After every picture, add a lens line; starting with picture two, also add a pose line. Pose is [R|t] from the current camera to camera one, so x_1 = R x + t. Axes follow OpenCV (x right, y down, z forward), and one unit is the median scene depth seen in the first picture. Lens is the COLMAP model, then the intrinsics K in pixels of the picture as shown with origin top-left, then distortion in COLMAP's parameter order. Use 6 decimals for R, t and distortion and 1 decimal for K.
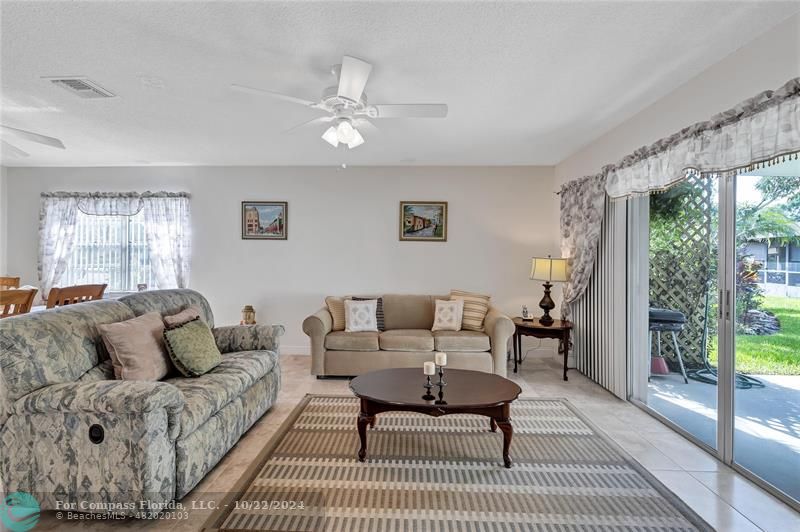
lens RADIAL K [[338.6, 0, 397.8], [0, 338.6, 262.5], [0, 0, 1]] dist [0.000881, -0.000681]
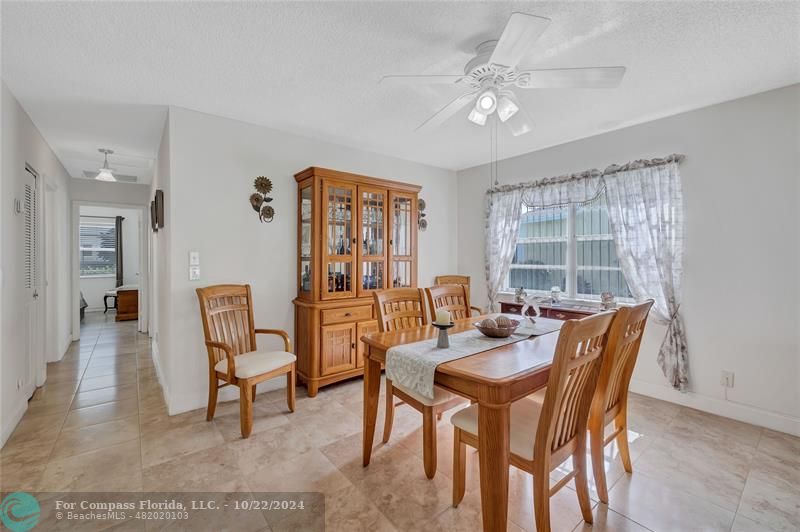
lens RADIAL K [[338.6, 0, 393.4], [0, 338.6, 261.8], [0, 0, 1]] dist [0.000881, -0.000681]
pose [[0.640655, 0.007976, -0.767787, -0.479271], [-0.004246, 0.999968, 0.006845, -0.005135], [0.767817, -0.001125, 0.640668, 0.170465]]
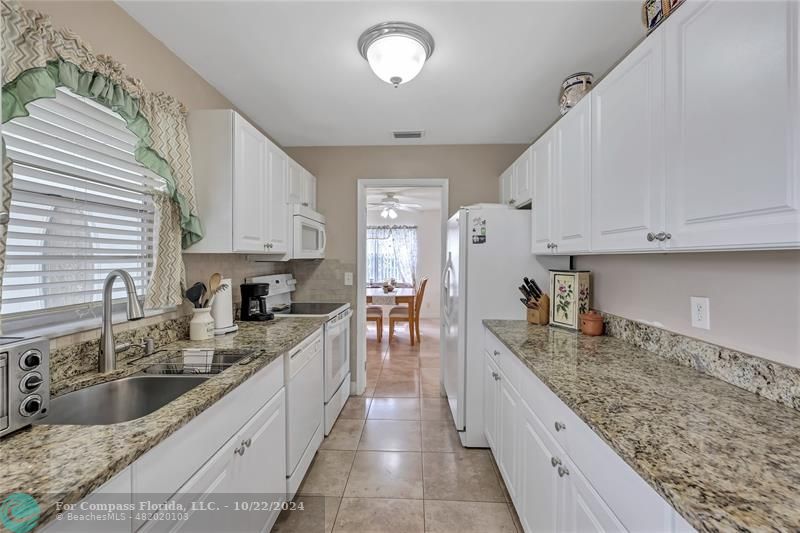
lens RADIAL K [[338.6, 0, 402.2], [0, 338.6, 262.9], [0, 0, 1]] dist [0.000881, -0.000681]
pose [[0.999955, 0.002641, -0.009142, -0.684465], [-0.002581, 0.999975, 0.006568, -0.029353], [0.009159, -0.006544, 0.999937, -0.723918]]
